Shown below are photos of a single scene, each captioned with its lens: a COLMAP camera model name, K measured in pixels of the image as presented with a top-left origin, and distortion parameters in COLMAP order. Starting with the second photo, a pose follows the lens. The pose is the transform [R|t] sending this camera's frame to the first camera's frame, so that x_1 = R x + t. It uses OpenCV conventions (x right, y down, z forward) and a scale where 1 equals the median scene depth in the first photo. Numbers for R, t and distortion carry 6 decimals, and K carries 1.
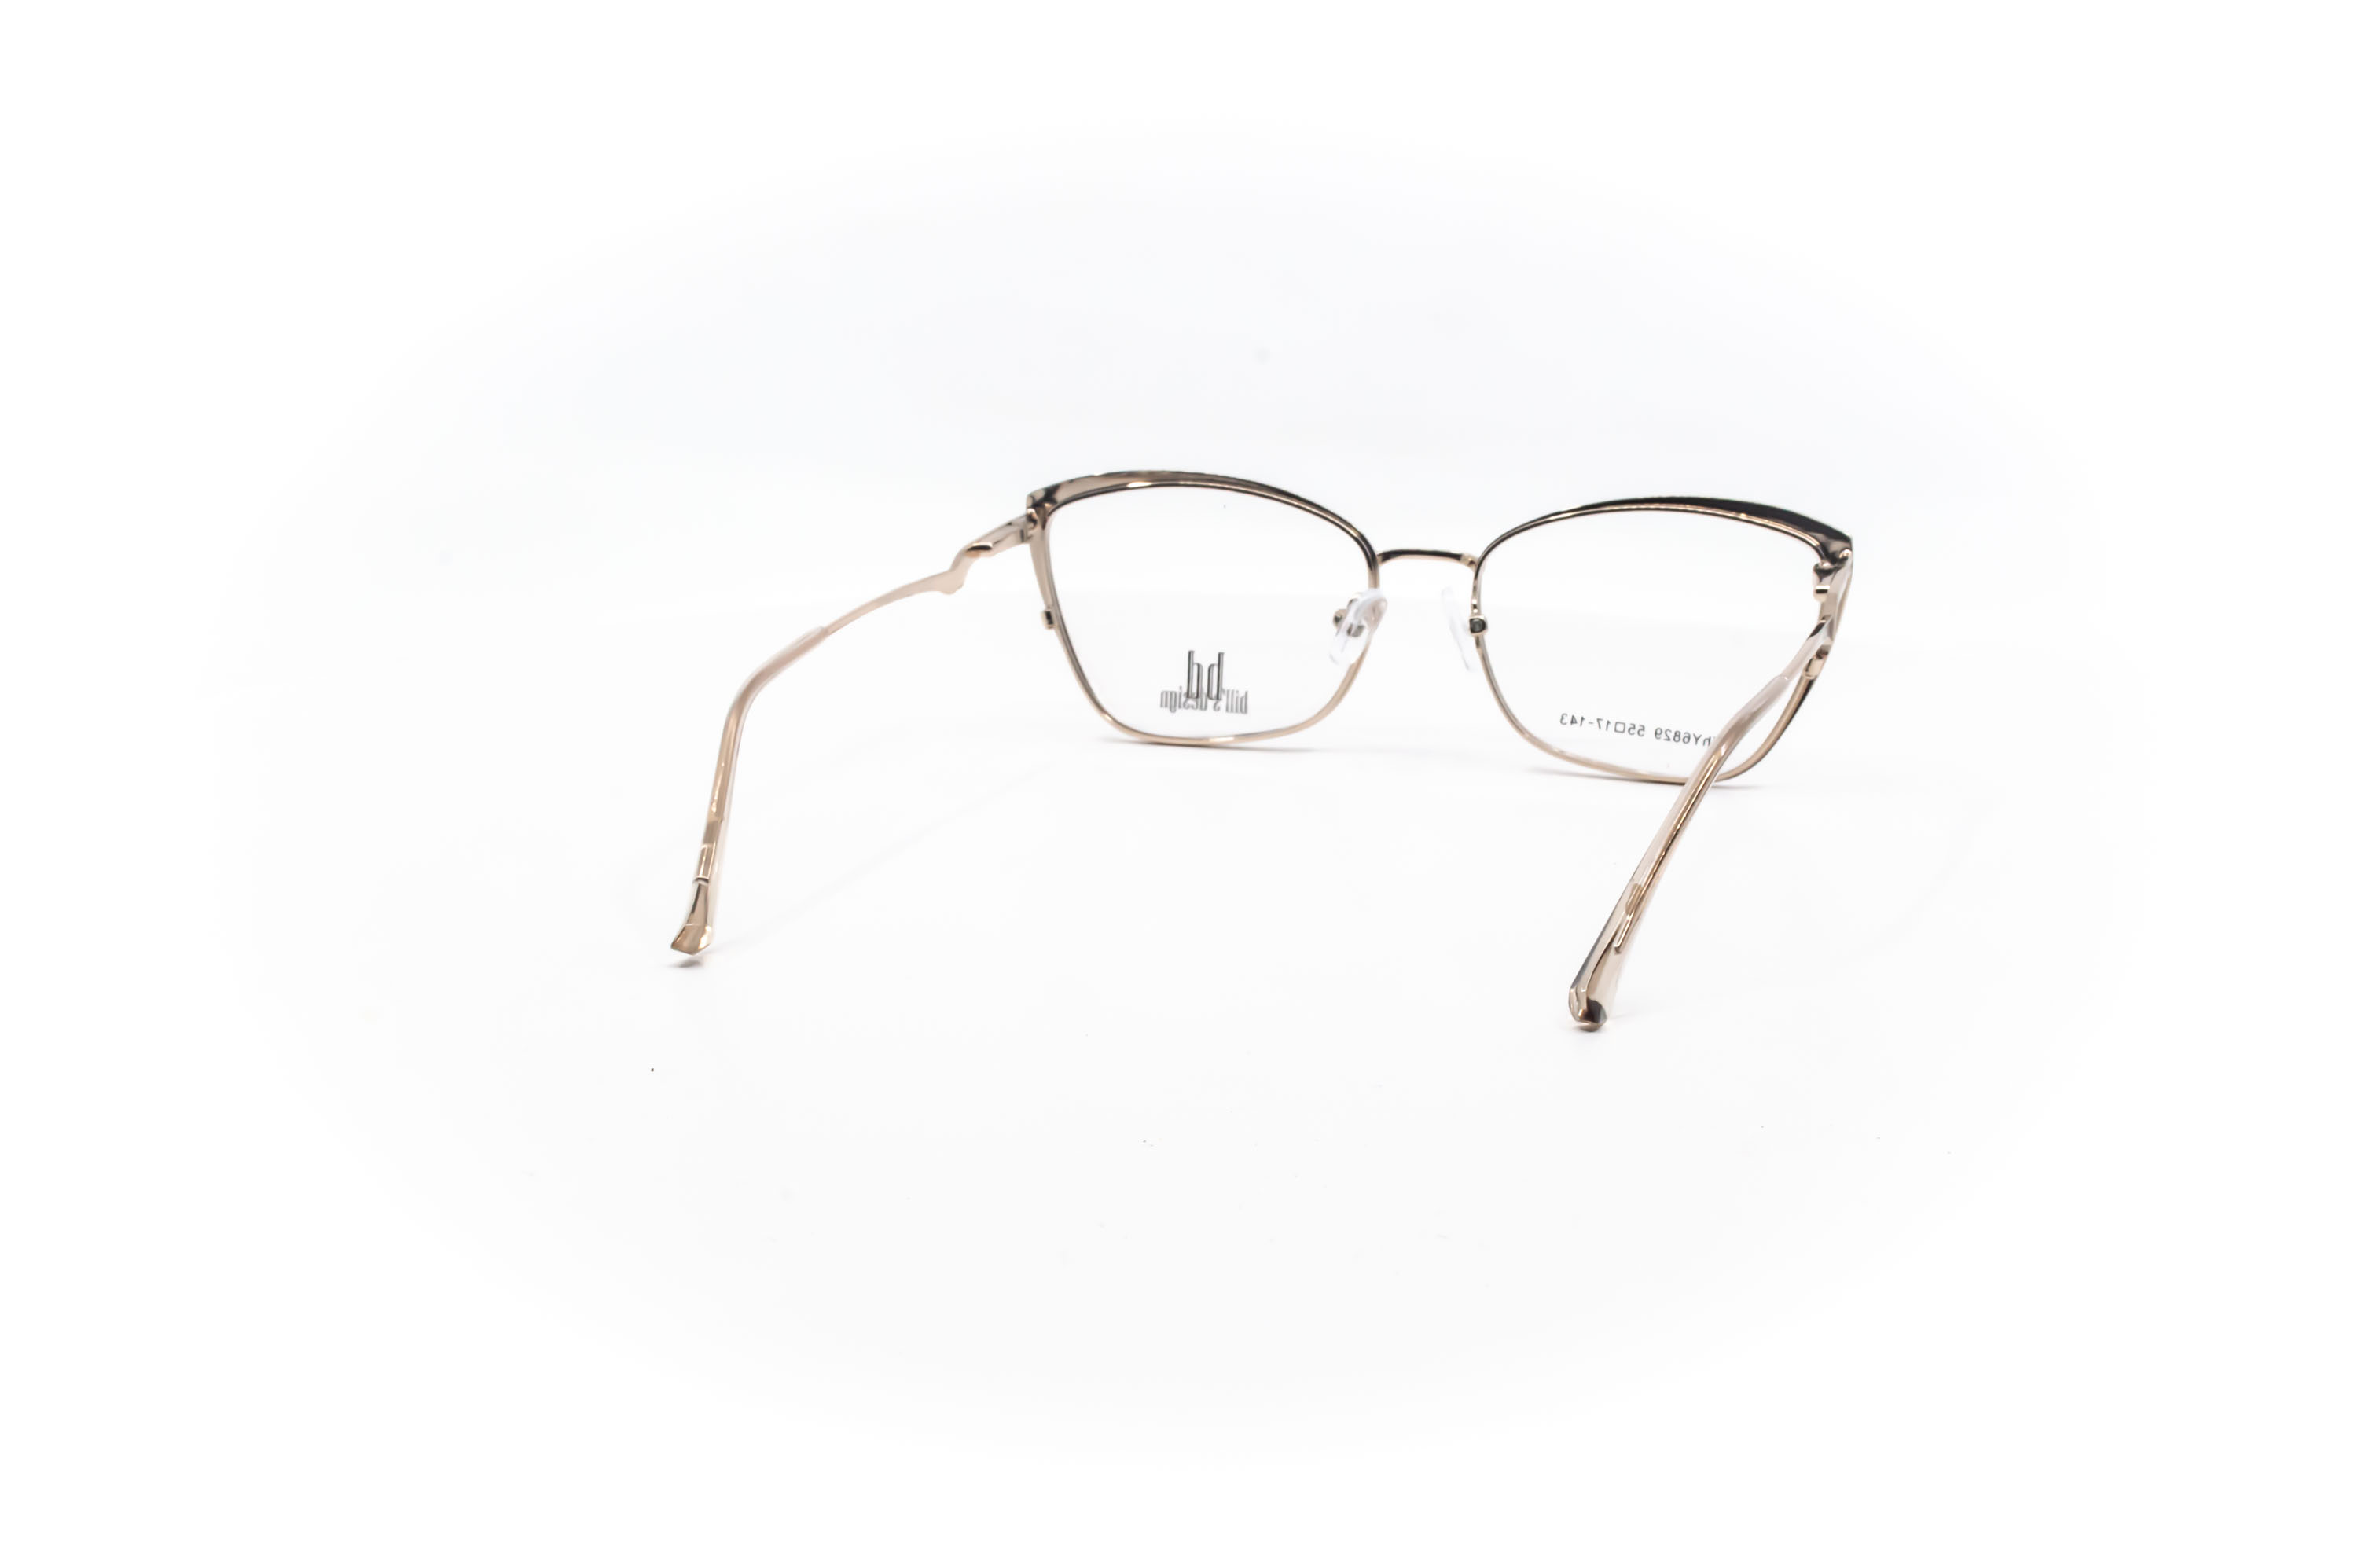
lens RADIAL K [[3168.1, 0, 1179.0], [0, 3168.1, 784.0], [0, 0, 1]] dist [-0.020645, 0.009384]
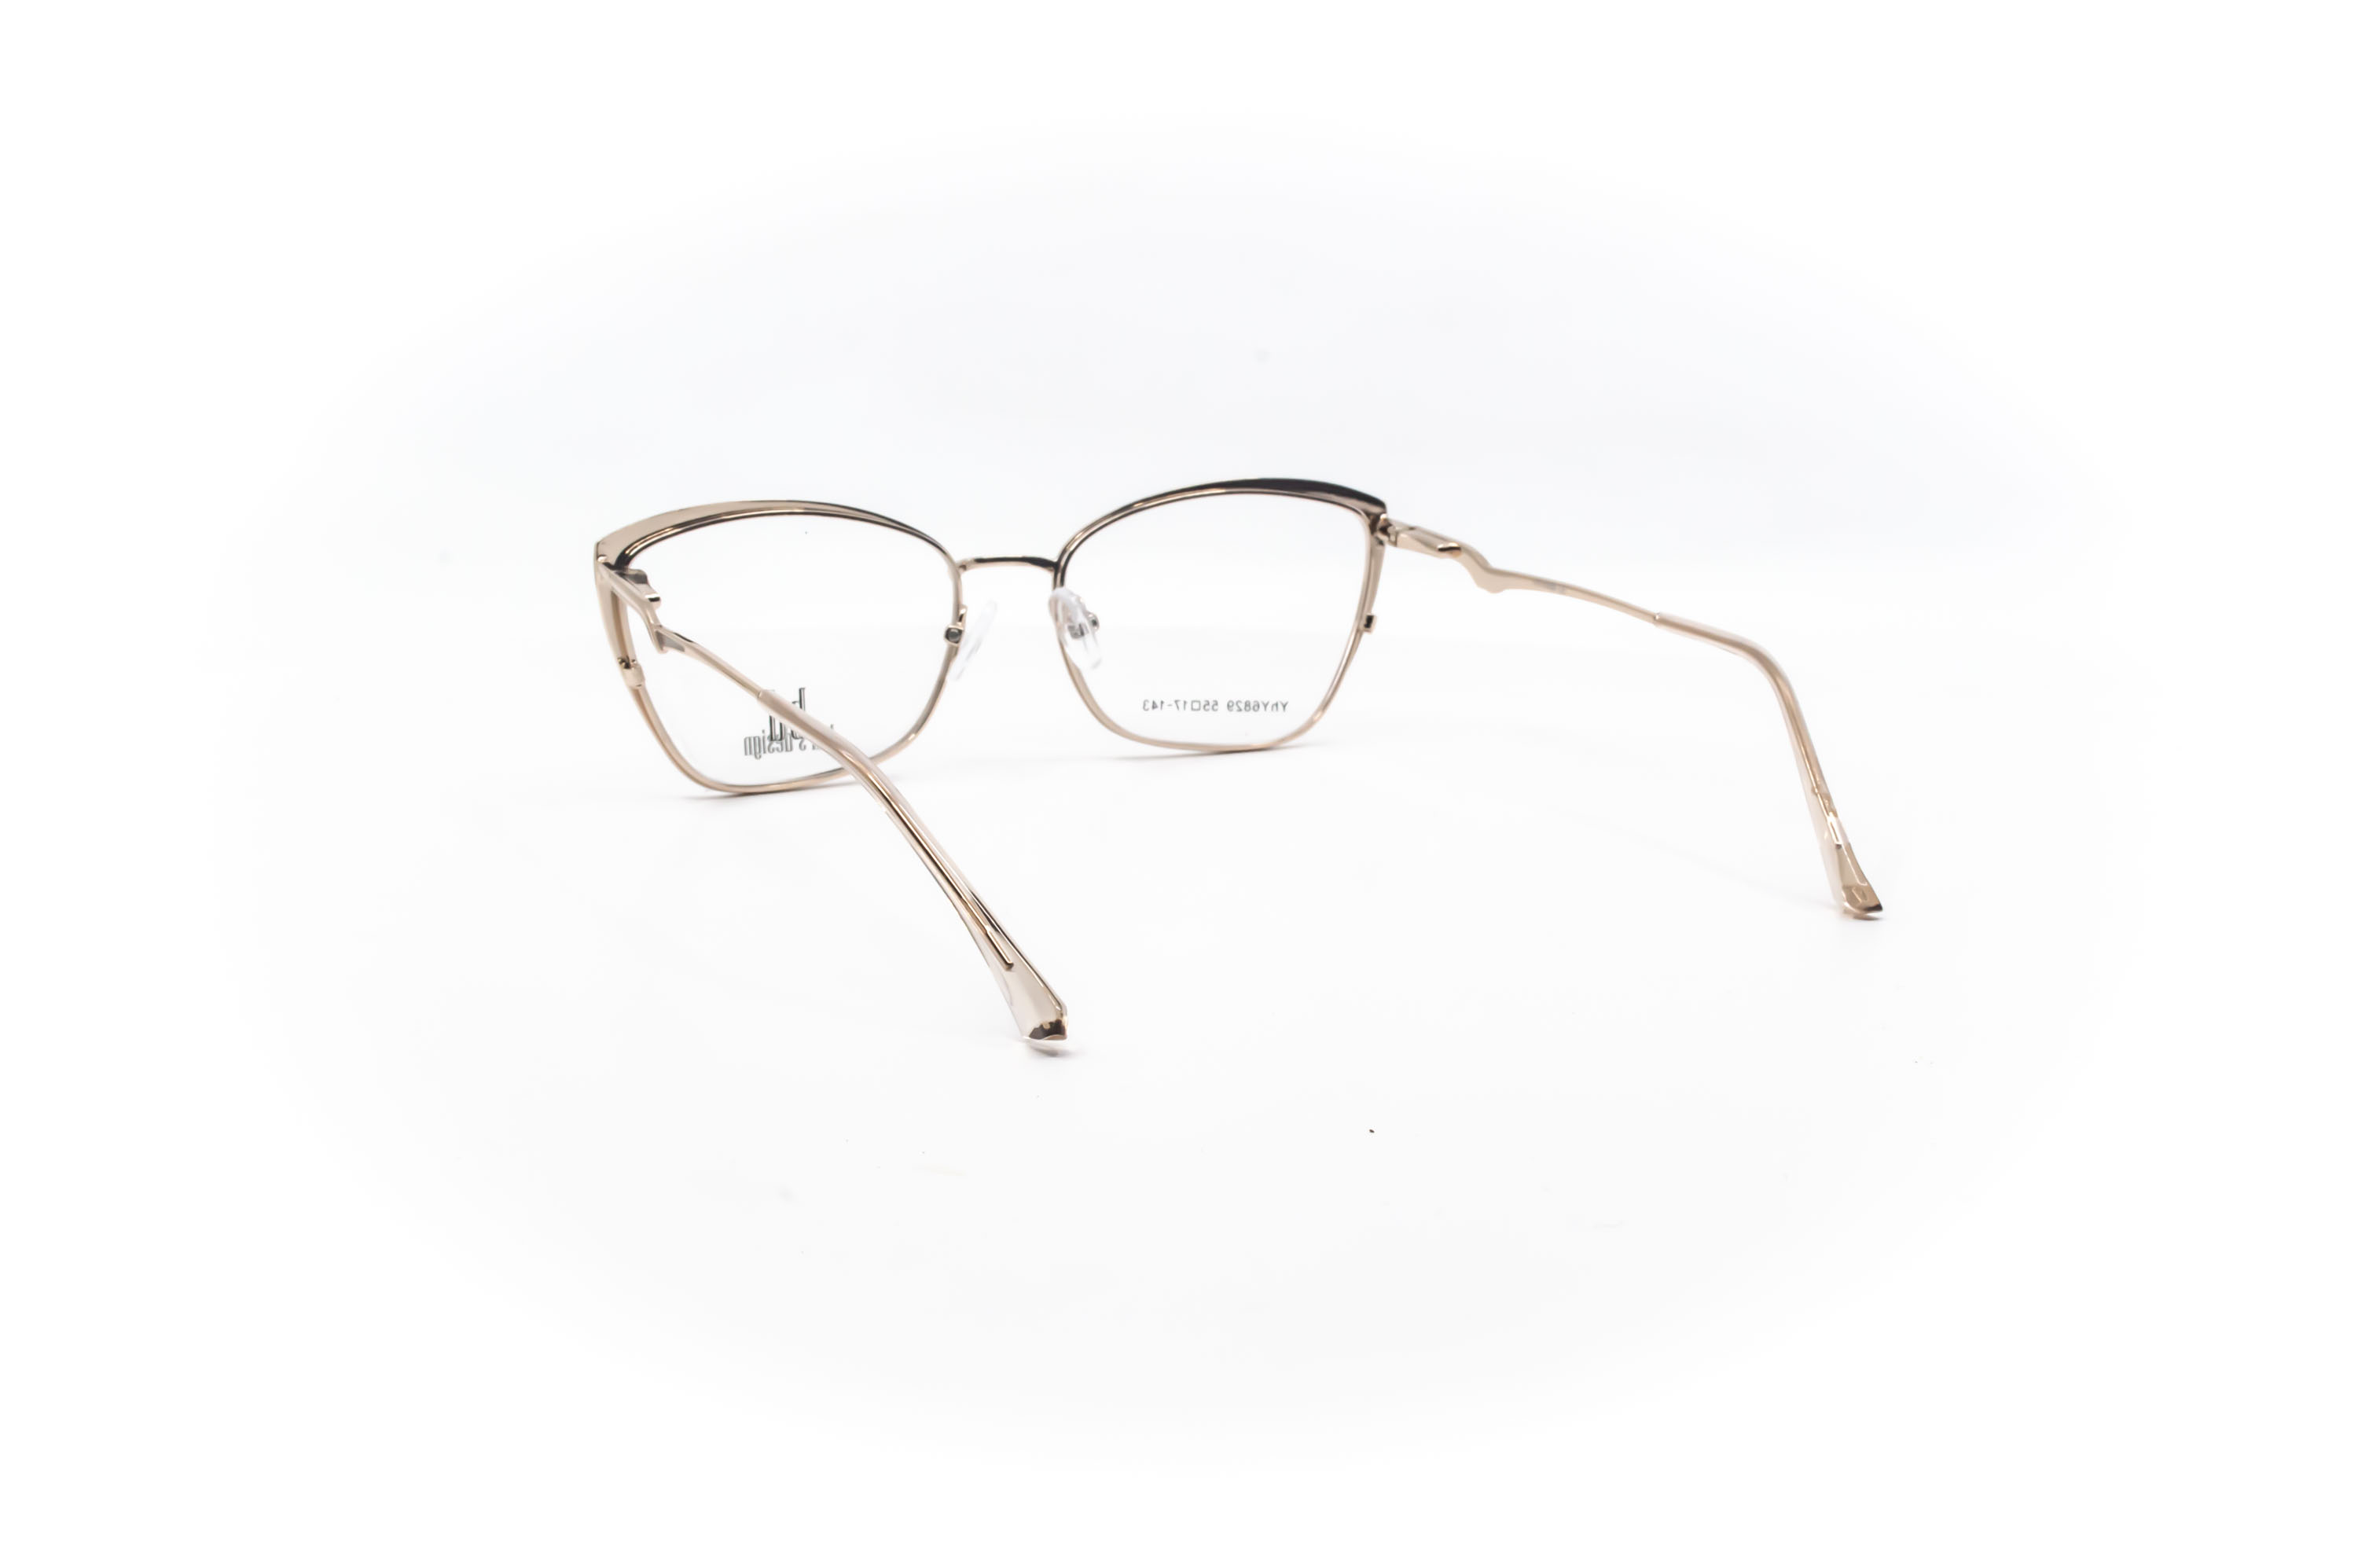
lens RADIAL K [[3168.1, 0, 1179.0], [0, 3168.1, 784.0], [0, 0, 1]] dist [-0.020645, 0.009384]
pose [[0.711628, -0.144369, 0.687564, -0.574722], [0.150867, 0.987230, 0.051143, -0.045721], [-0.686167, 0.067336, 0.724321, 0.246192]]
